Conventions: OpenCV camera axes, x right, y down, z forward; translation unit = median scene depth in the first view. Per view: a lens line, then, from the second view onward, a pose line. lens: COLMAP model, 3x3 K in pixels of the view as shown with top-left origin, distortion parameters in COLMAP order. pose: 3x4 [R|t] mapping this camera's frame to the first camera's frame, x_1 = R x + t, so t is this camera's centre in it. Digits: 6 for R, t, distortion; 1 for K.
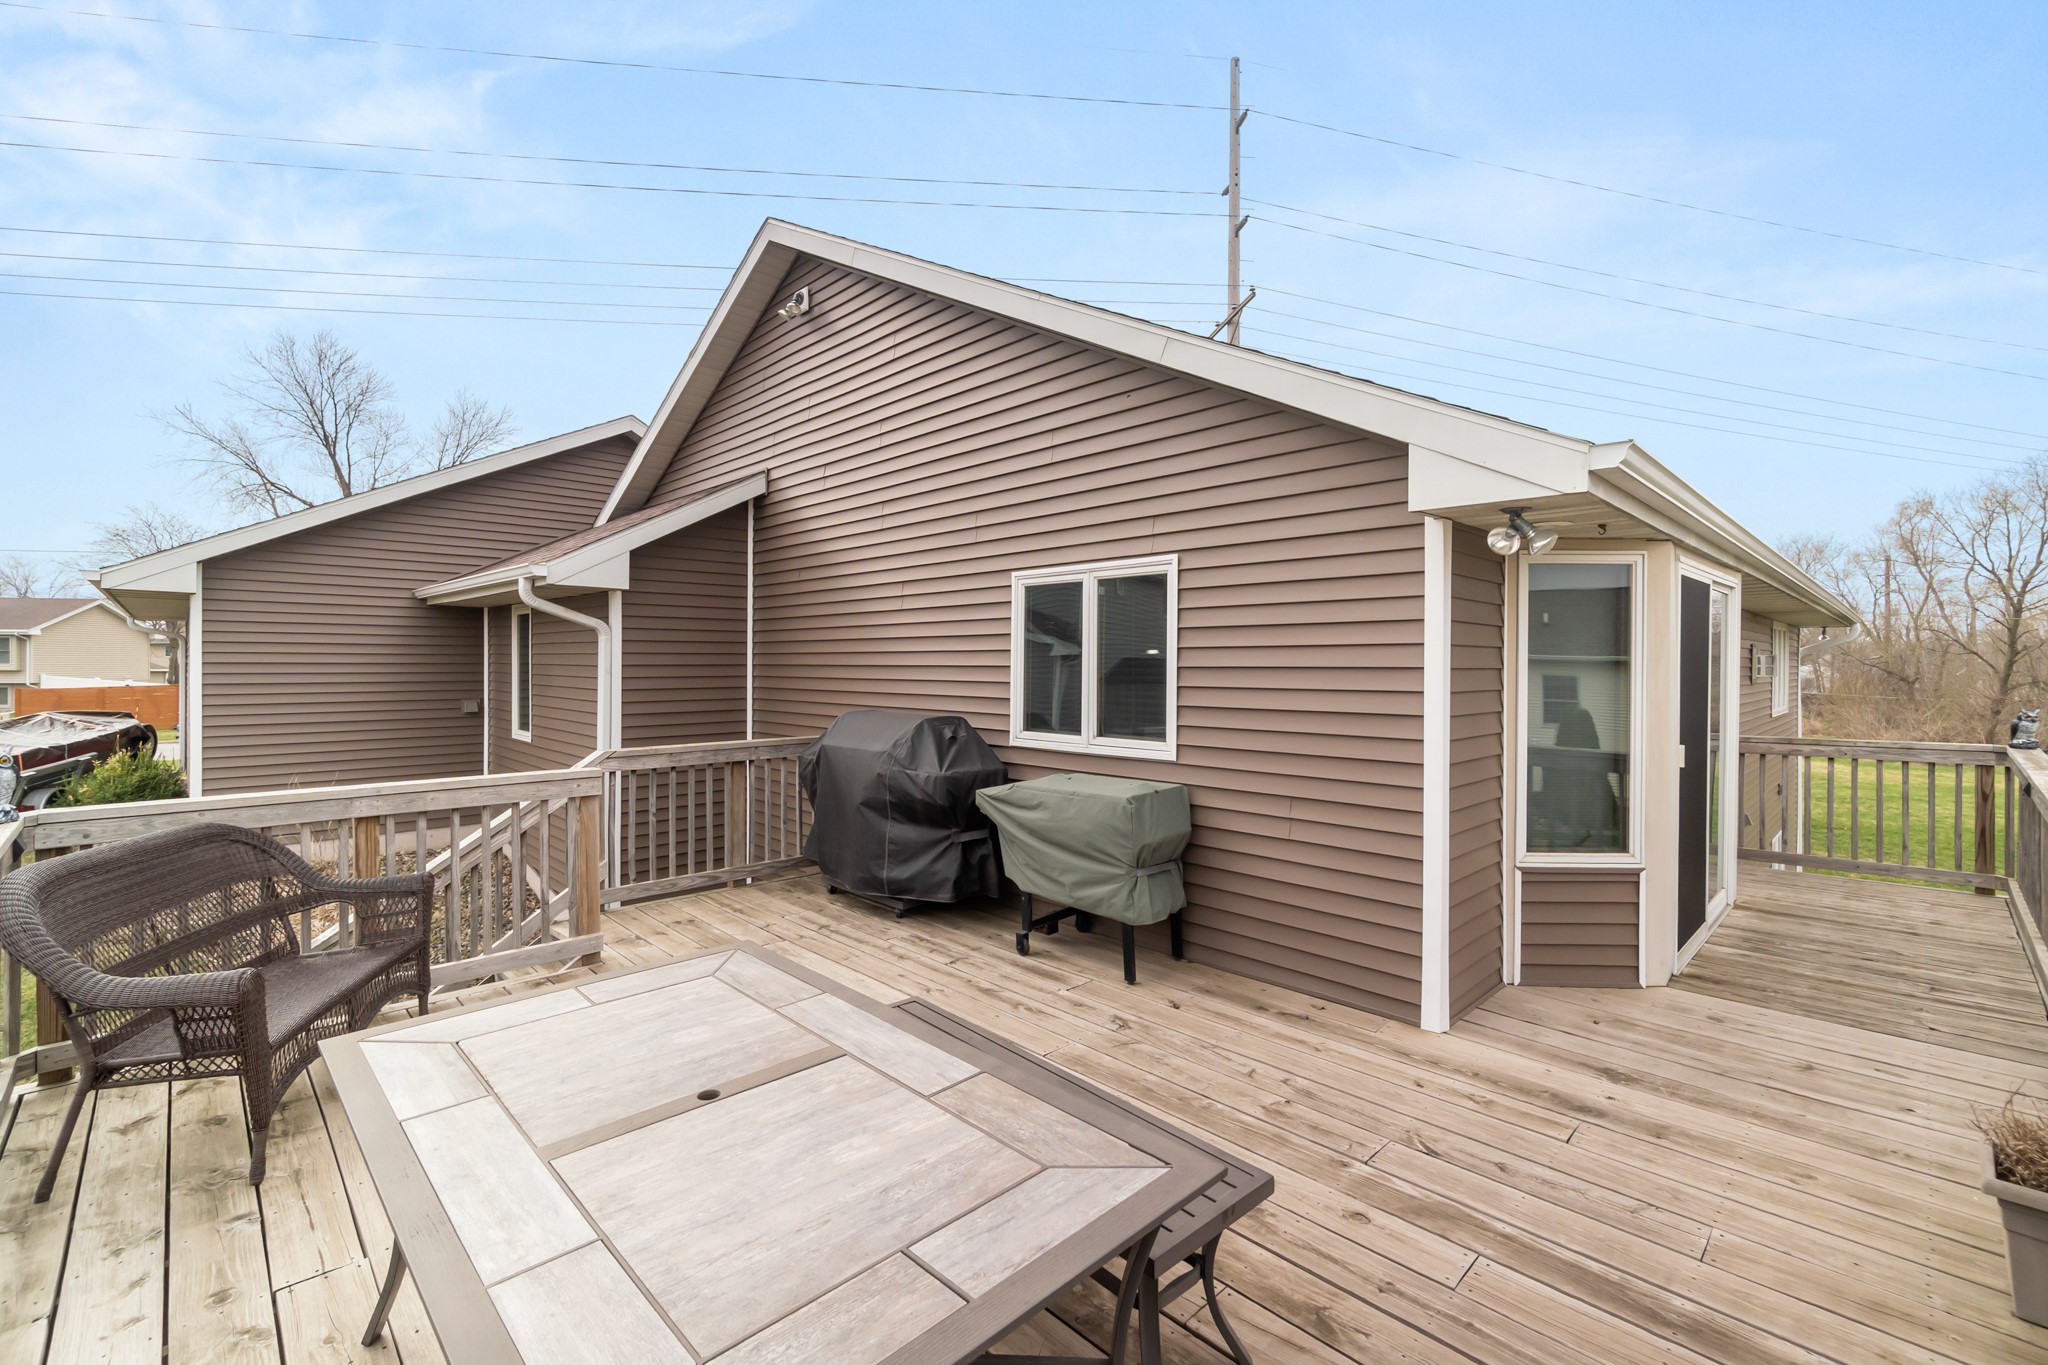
lens RADIAL K [[875.6, 0, 1022.6], [0, 875.6, 675.1], [0, 0, 1]] dist [-0.001264, 0.000187]
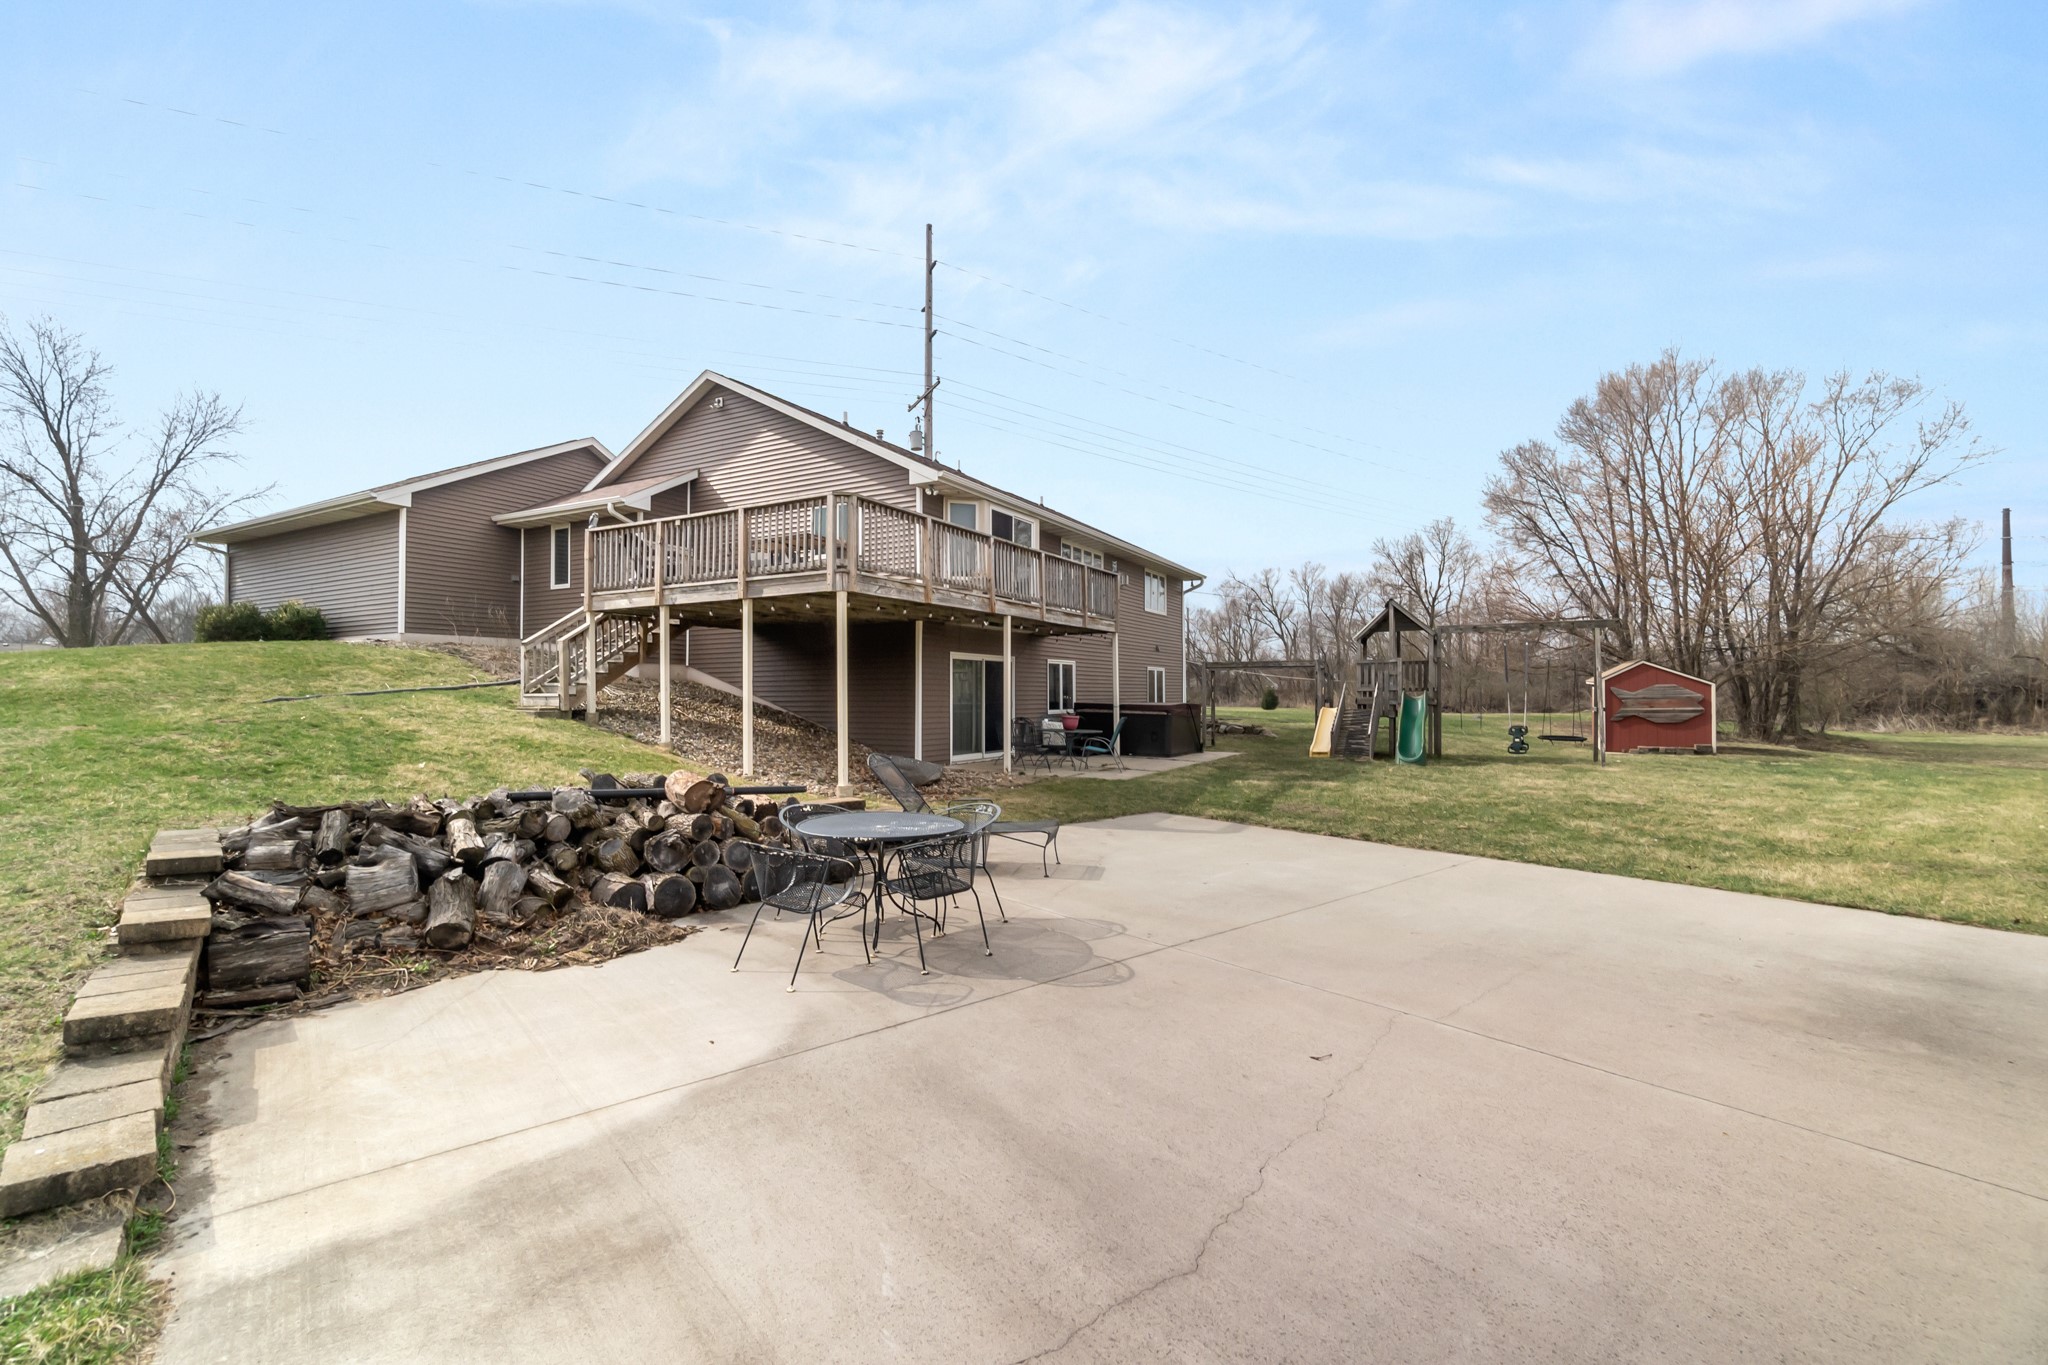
lens RADIAL K [[875.6, 0, 1022.6], [0, 875.6, 675.1], [0, 0, 1]] dist [-0.001264, 0.000187]
pose [[0.956793, 0.000172, 0.290771, -0.157063], [0.010528, 0.999324, -0.035233, 0.477036], [-0.290581, 0.036772, 0.956144, -1.717842]]
